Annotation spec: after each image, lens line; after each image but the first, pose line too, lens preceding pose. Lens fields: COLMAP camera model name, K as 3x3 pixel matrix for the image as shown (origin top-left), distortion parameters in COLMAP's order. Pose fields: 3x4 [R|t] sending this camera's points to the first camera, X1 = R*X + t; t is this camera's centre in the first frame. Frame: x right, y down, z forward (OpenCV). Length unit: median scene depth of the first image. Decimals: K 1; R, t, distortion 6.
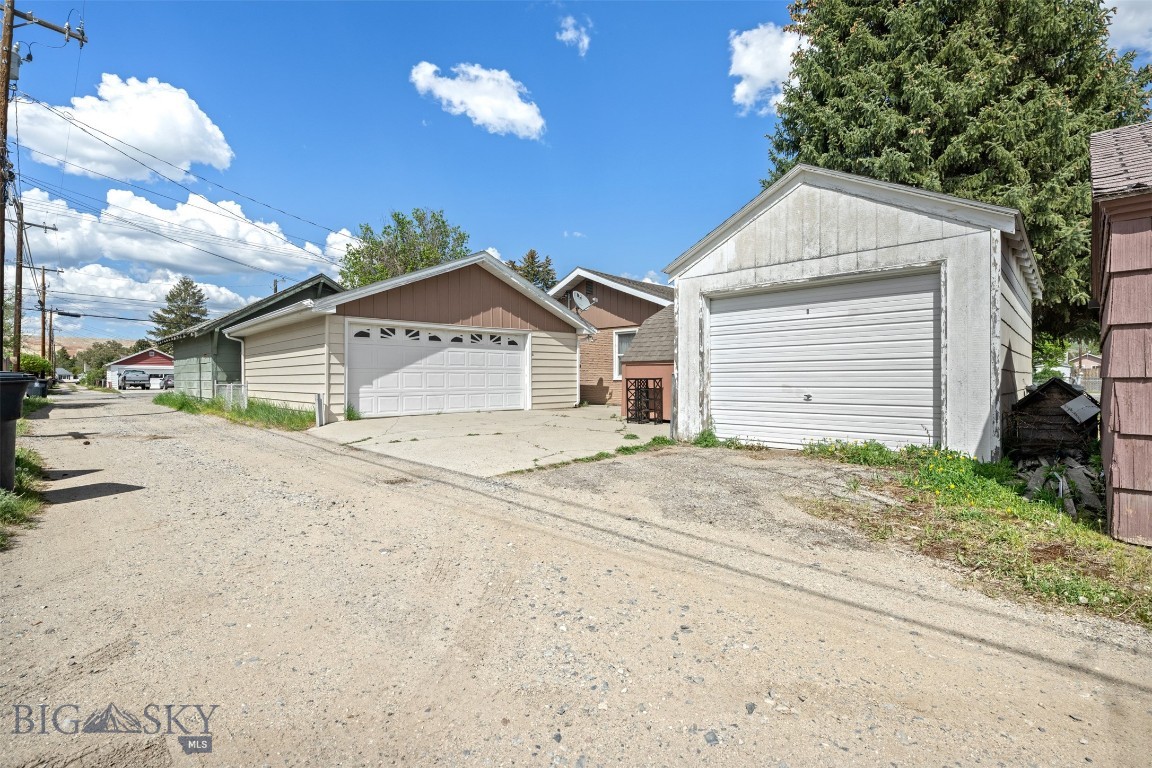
lens RADIAL K [[500.4, 0, 576.0], [0, 500.4, 384.0], [0, 0, 1]] dist [0.000009, -0.000002]
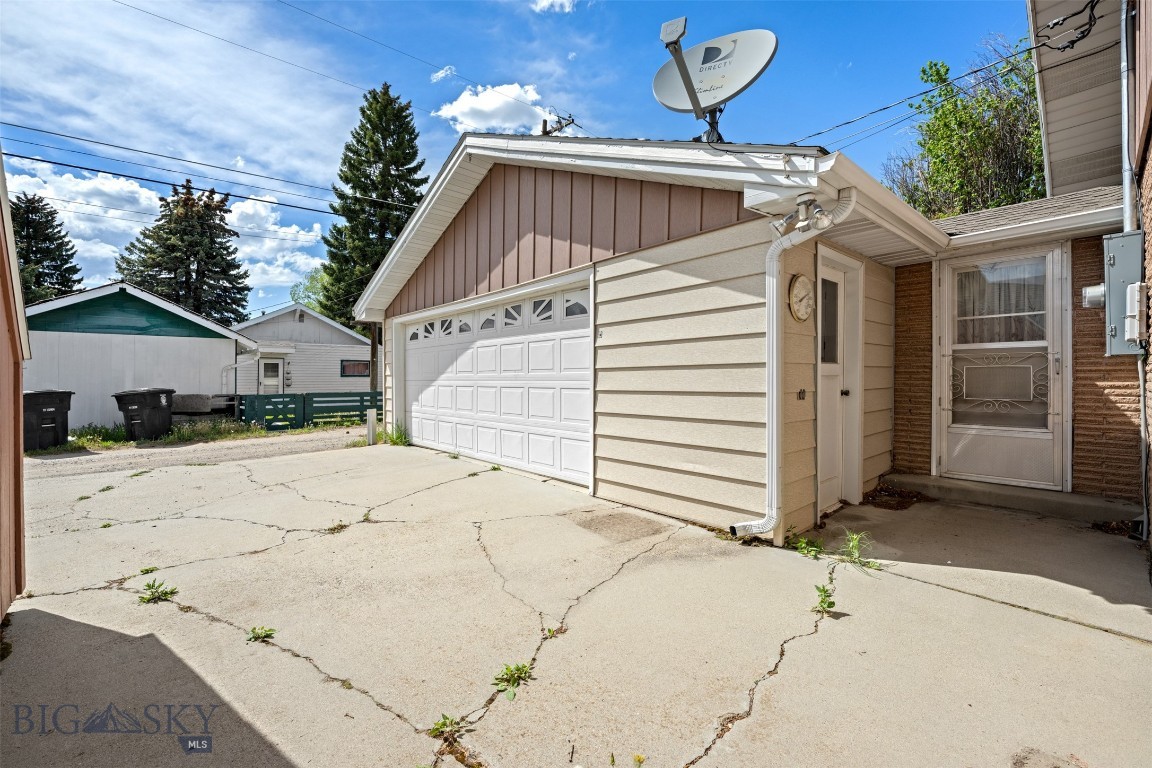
lens RADIAL K [[501.8, 0, 576.0], [0, 501.8, 384.0], [0, 0, 1]] dist [-0.041946, 0.000007]
pose [[-0.067064, 0.001288, -0.997748, 0.270350], [-0.019309, 0.999810, 0.002588, -0.027598], [0.997562, 0.019440, -0.067026, 1.089369]]
